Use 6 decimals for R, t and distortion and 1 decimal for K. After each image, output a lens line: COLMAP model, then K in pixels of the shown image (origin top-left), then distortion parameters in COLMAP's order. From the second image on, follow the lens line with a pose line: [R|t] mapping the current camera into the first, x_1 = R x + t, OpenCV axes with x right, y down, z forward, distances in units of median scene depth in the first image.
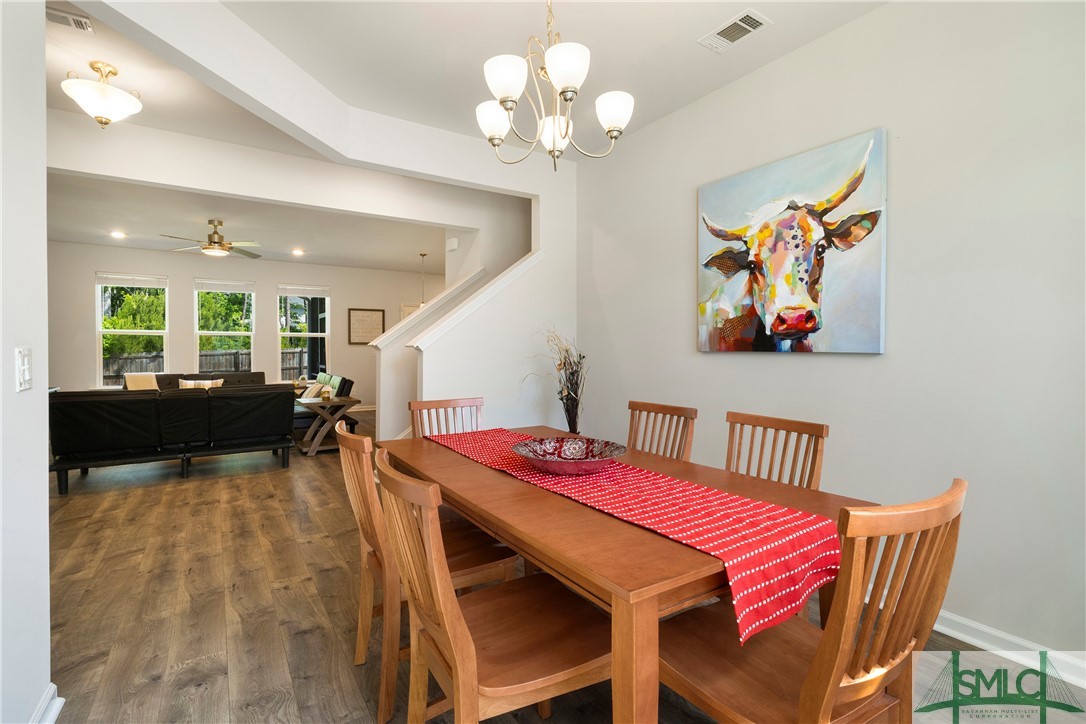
lens RADIAL K [[499.9, 0, 542.3], [0, 499.9, 352.1], [0, 0, 1]] dist [-0.009591, 0.000221]
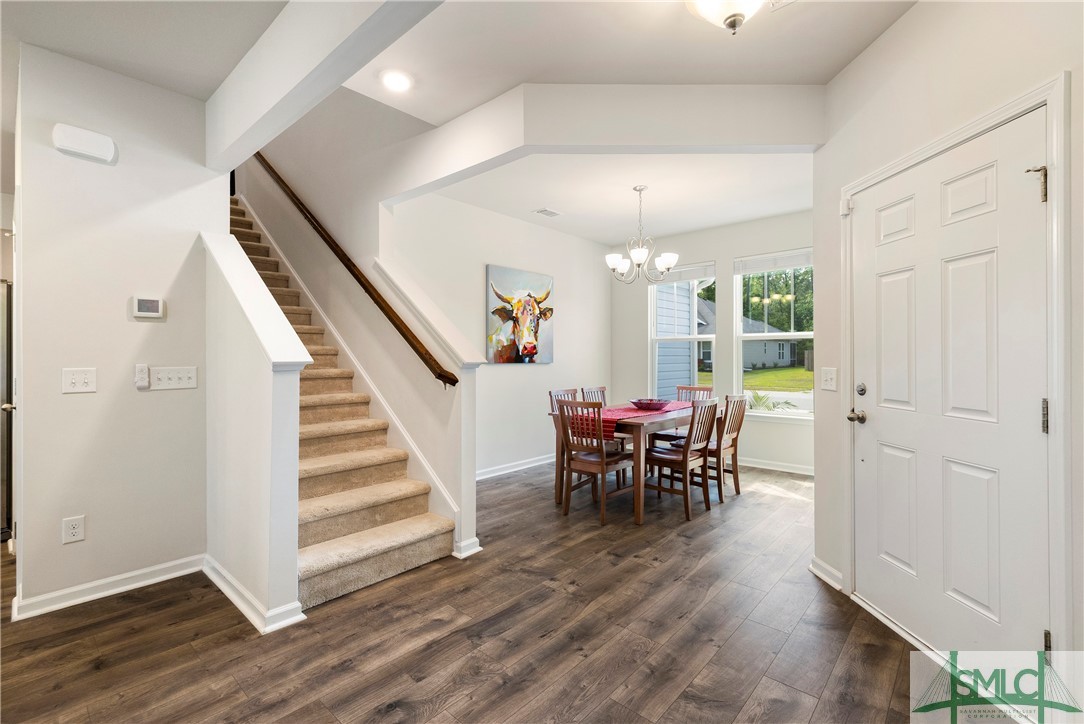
lens RADIAL K [[479.6, 0, 536.0], [0, 479.6, 354.1], [0, 0, 1]] dist [0.001148, 0.000286]
pose [[-0.246764, 0.003950, 0.969068, -0.938046], [0.007046, 0.999973, -0.002282, -0.021826], [-0.969050, 0.006265, -0.246785, 0.925178]]
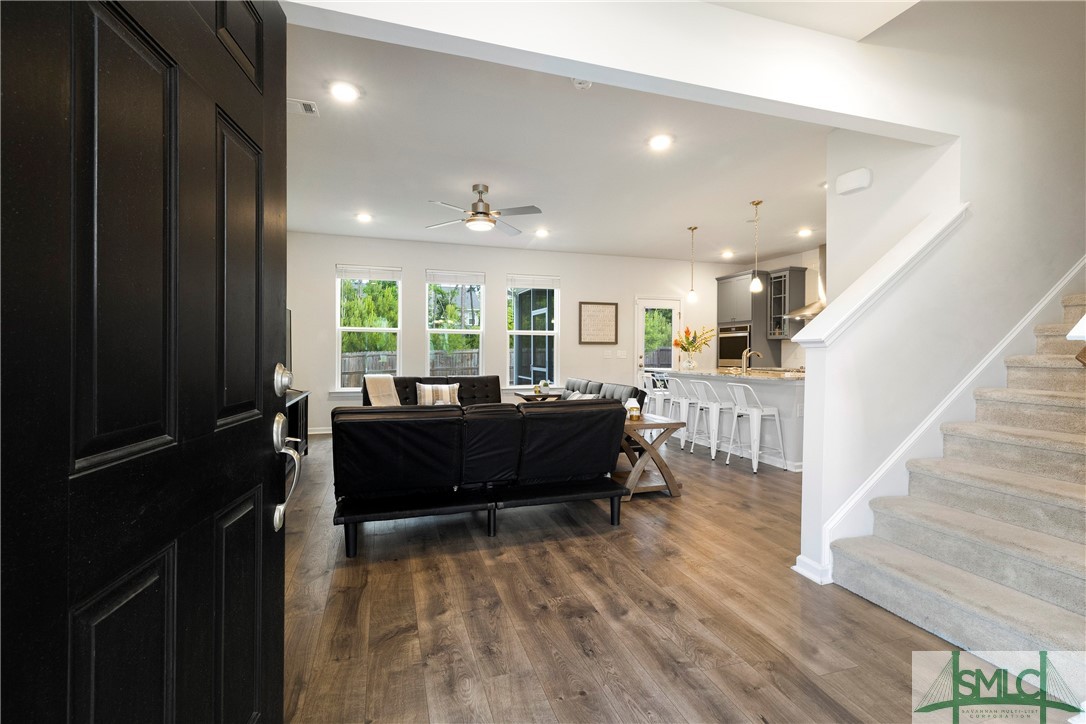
lens RADIAL K [[491.0, 0, 540.4], [0, 491.0, 353.7], [0, 0, 1]] dist [0.002294, 0.000520]
pose [[0.962882, 0.006380, -0.269846, -0.509865], [-0.006718, 0.999977, -0.000329, 0.003871], [0.269837, 0.002130, 0.962904, 0.396246]]
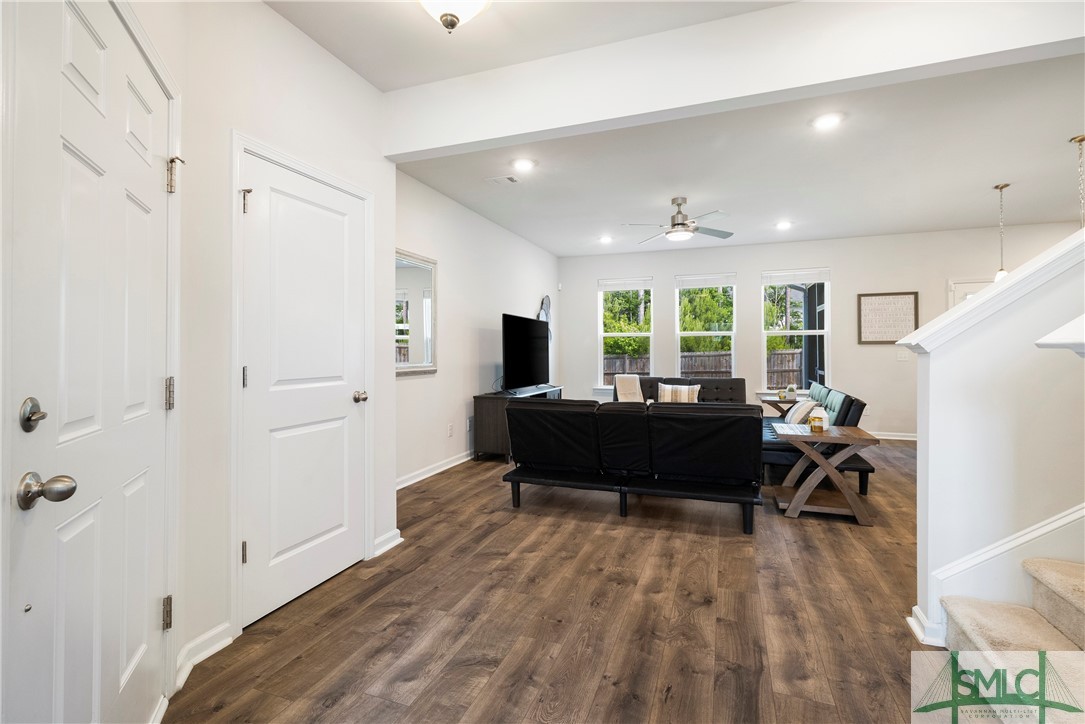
lens RADIAL K [[497.2, 0, 536.6], [0, 497.2, 347.1], [0, 0, 1]] dist [0.002246, 0.000399]
pose [[0.583409, -0.006940, -0.812149, -0.169949], [-0.002310, 0.999945, -0.010205, -0.006298], [0.812175, 0.007830, 0.583361, 0.459235]]
